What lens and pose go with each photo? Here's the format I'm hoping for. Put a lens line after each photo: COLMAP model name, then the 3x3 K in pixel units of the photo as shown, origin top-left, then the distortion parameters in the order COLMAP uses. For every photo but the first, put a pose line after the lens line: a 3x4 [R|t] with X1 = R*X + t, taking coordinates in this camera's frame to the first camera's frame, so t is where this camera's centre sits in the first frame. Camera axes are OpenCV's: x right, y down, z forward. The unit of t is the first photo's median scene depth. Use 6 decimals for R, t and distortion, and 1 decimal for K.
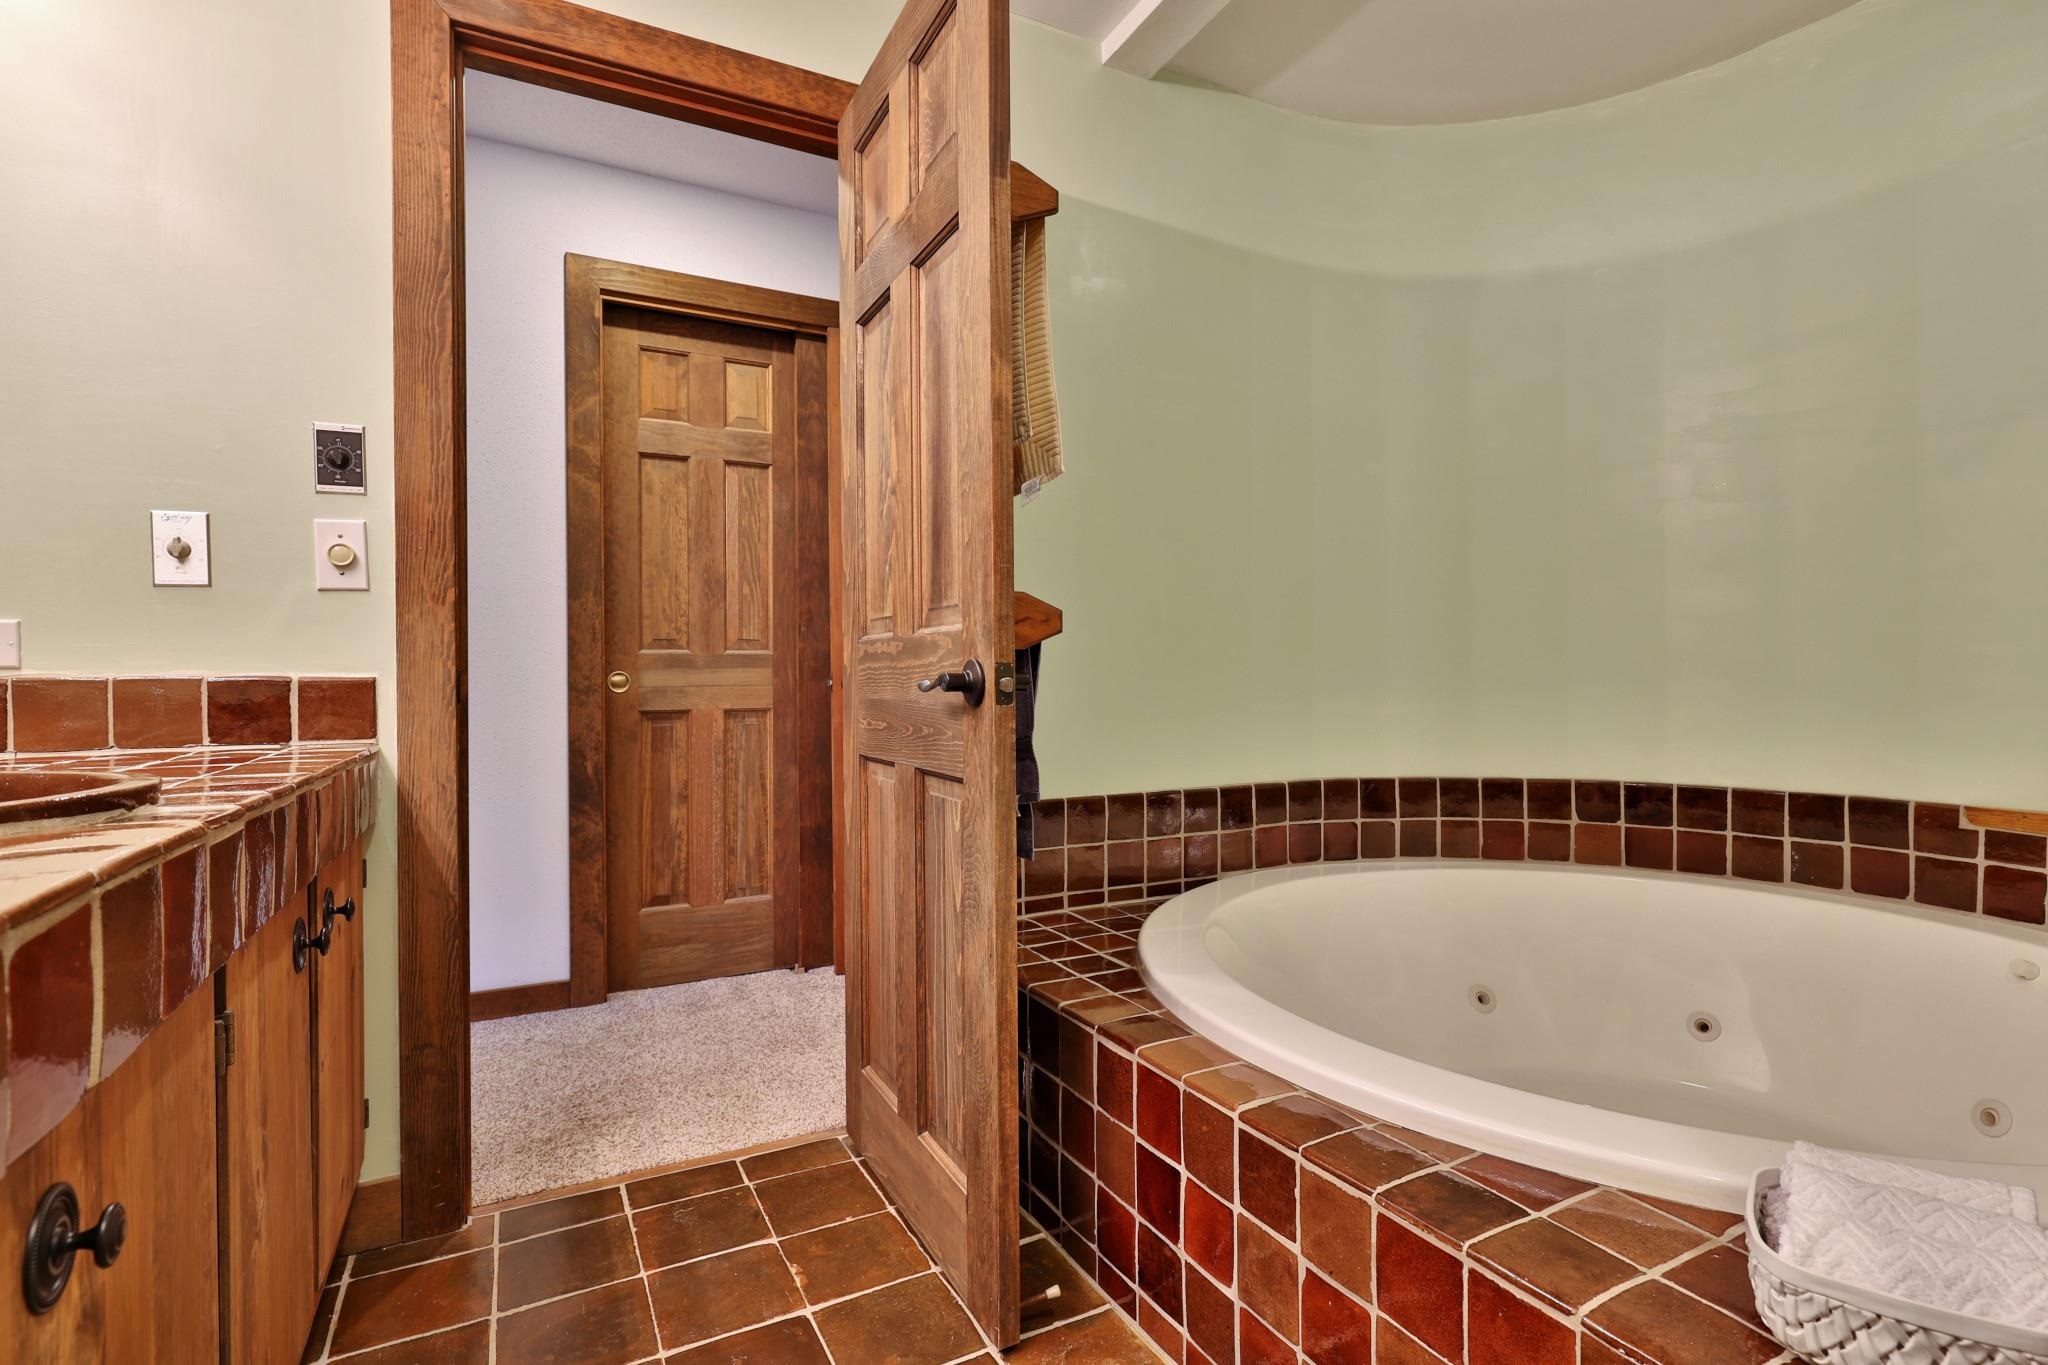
lens RADIAL K [[978.4, 0, 1021.0], [0, 978.4, 686.4], [0, 0, 1]] dist [0.004481, -0.001707]
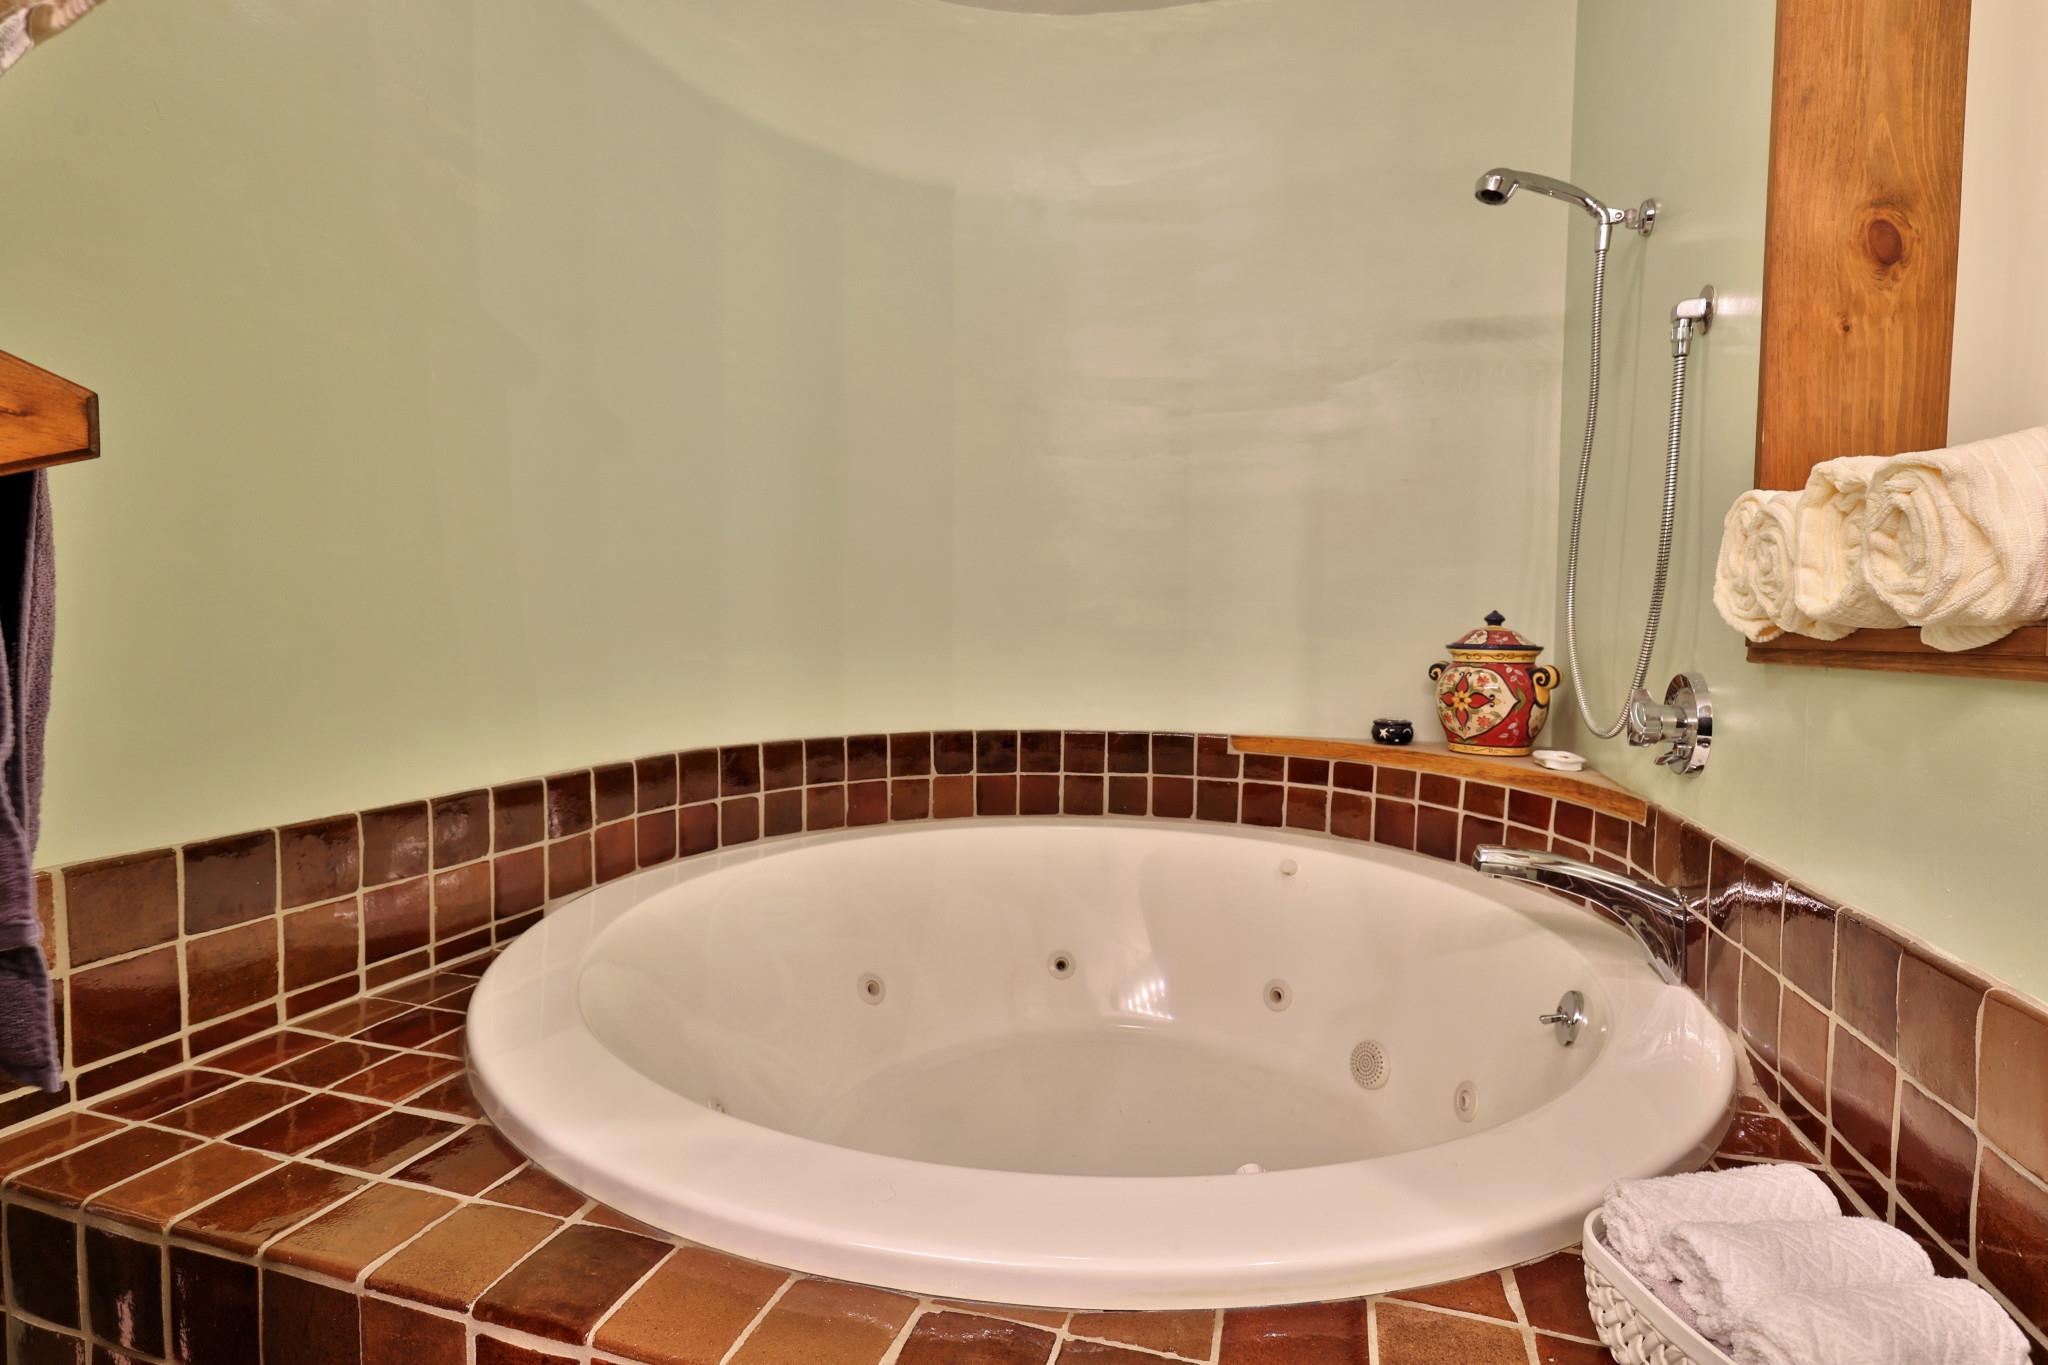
lens RADIAL K [[978.4, 0, 1030.0], [0, 978.4, 673.2], [0, 0, 1]] dist [0.004481, -0.001707]
pose [[0.703283, -0.021686, 0.710579, -0.044702], [-0.005276, 0.999348, 0.035721, 0.004770], [-0.710890, -0.028871, 0.702710, 0.290834]]
